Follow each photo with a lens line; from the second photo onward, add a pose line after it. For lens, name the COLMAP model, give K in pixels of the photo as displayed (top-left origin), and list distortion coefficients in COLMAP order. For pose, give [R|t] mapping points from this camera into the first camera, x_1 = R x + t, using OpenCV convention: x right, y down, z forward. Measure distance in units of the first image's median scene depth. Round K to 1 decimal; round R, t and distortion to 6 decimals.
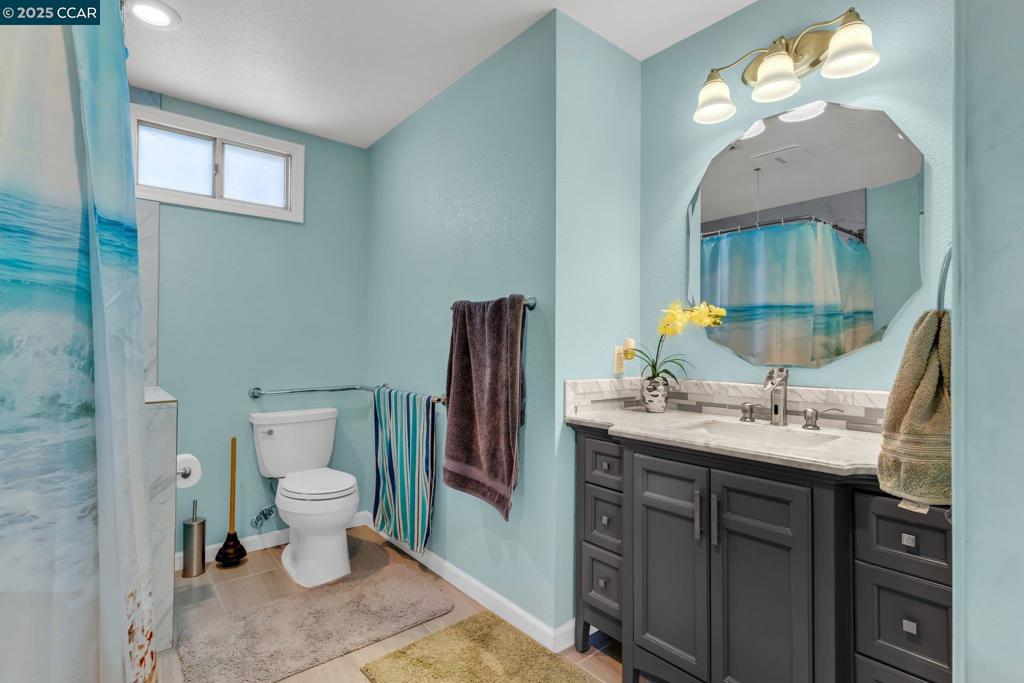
lens RADIAL K [[490.0, 0, 506.7], [0, 490.0, 335.7], [0, 0, 1]] dist [0.001377, 0.001136]
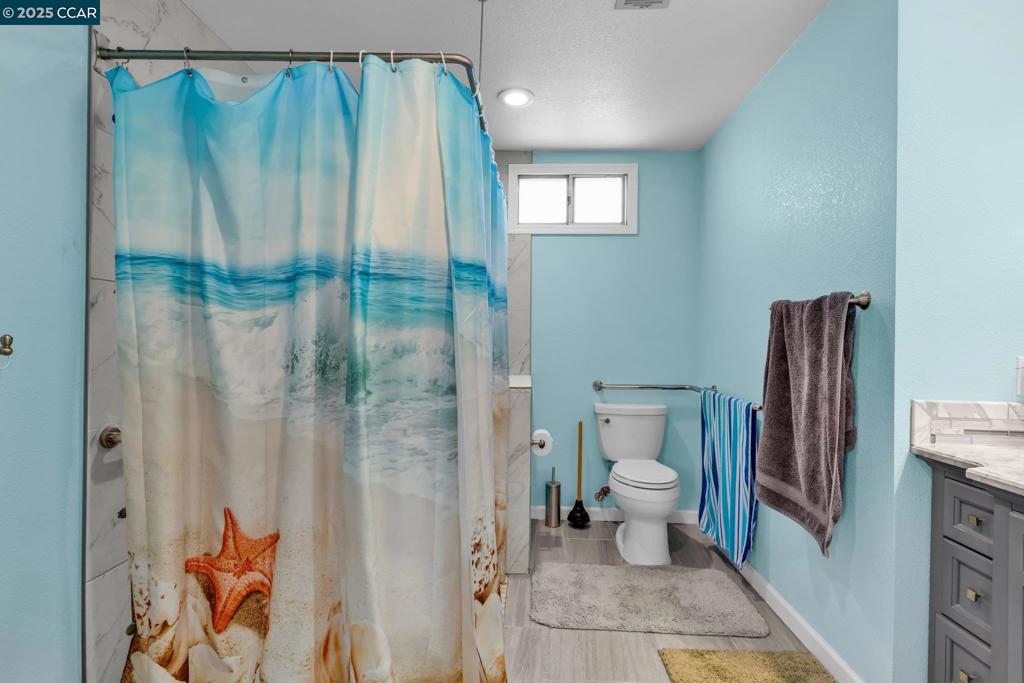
lens RADIAL K [[490.0, 0, 506.7], [0, 490.0, 335.7], [0, 0, 1]] dist [0.001377, 0.001136]
pose [[0.735090, 0.002176, -0.677966, 0.157220], [0.003421, 0.999970, 0.006920, -0.014844], [0.677961, -0.007406, 0.735060, -0.005774]]
